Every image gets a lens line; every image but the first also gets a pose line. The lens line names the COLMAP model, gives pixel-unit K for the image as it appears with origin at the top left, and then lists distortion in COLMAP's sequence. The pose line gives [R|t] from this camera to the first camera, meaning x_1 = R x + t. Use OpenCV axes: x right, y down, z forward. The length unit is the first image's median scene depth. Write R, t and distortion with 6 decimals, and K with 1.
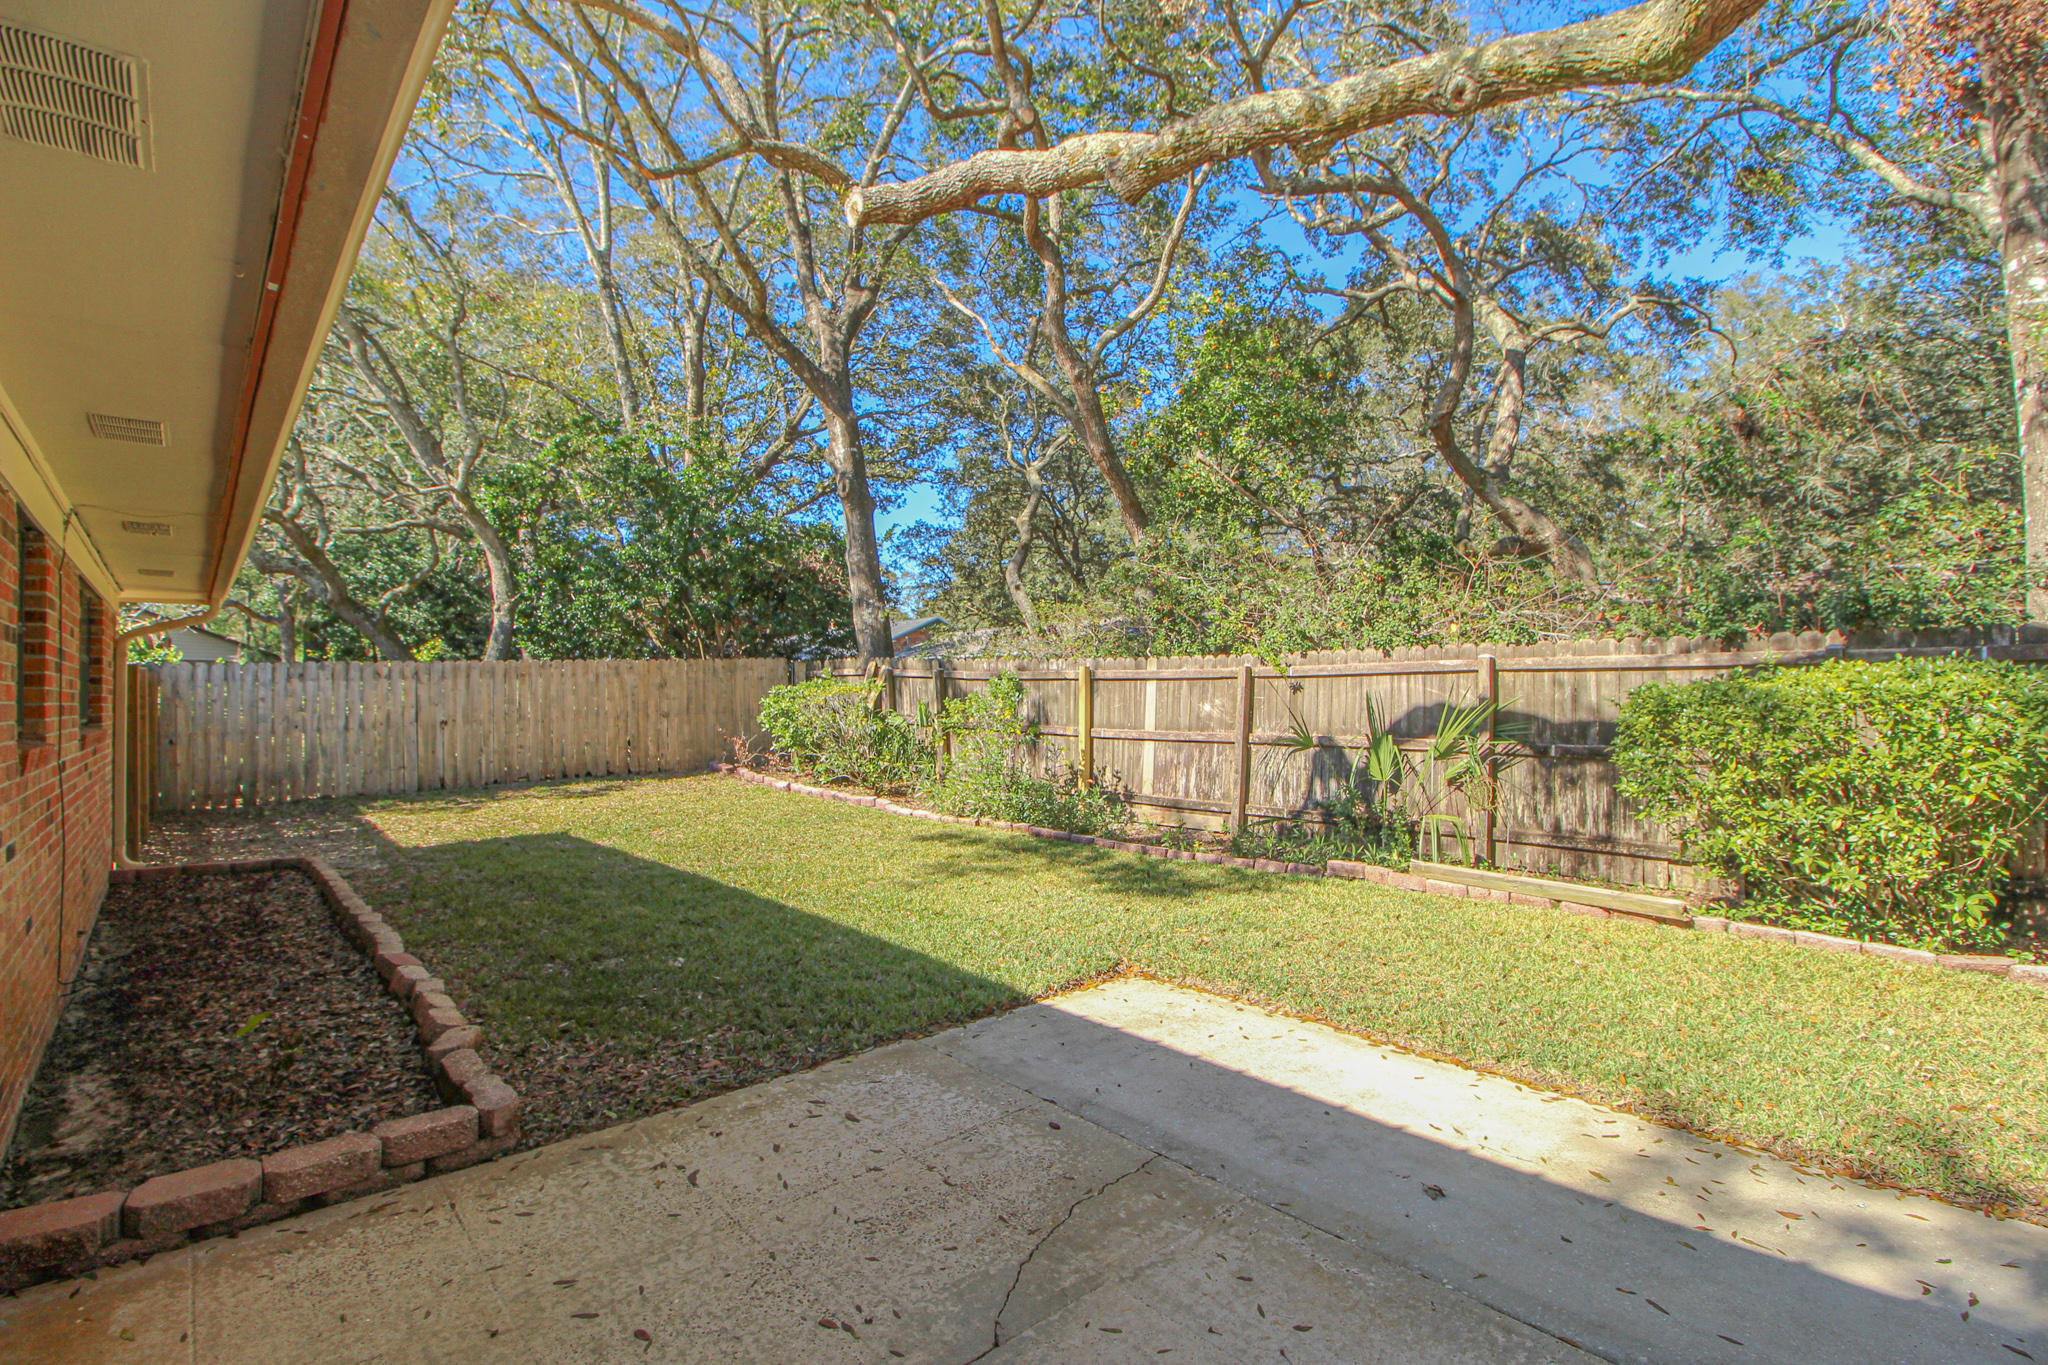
lens RADIAL K [[954.4, 0, 1023.7], [0, 954.4, 681.7], [0, 0, 1]] dist [-0.012438, -0.004411]
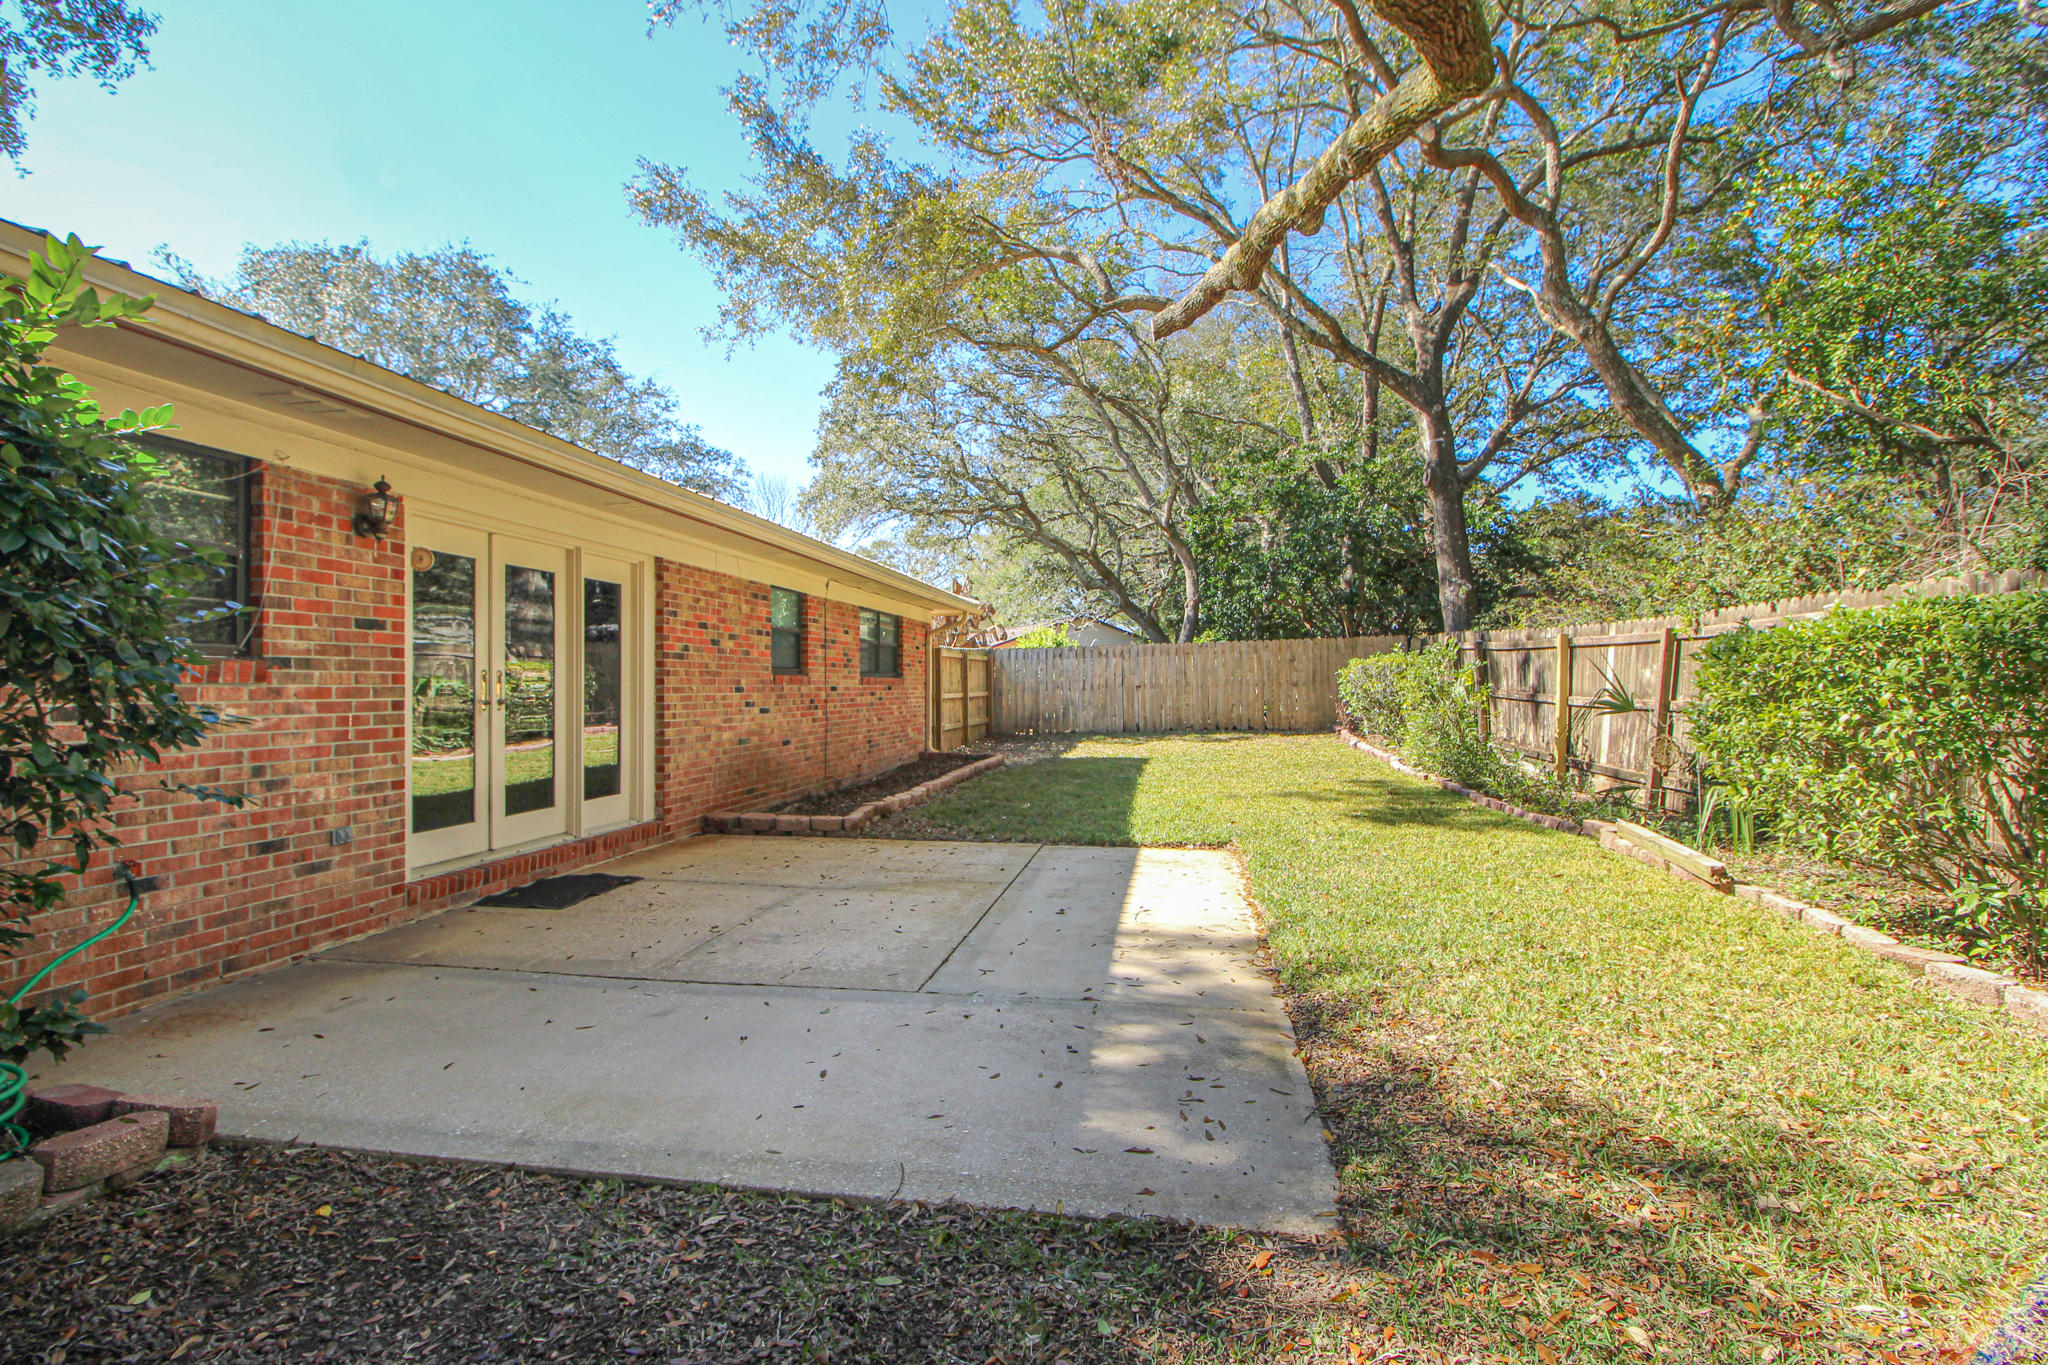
lens RADIAL K [[954.4, 0, 1030.1], [0, 954.4, 680.3], [0, 0, 1]] dist [-0.012438, -0.004411]
pose [[0.630376, 0.011978, -0.776198, 0.431442], [-0.003091, 0.999912, 0.012920, 0.019044], [0.776284, -0.005745, 0.630357, -0.043566]]
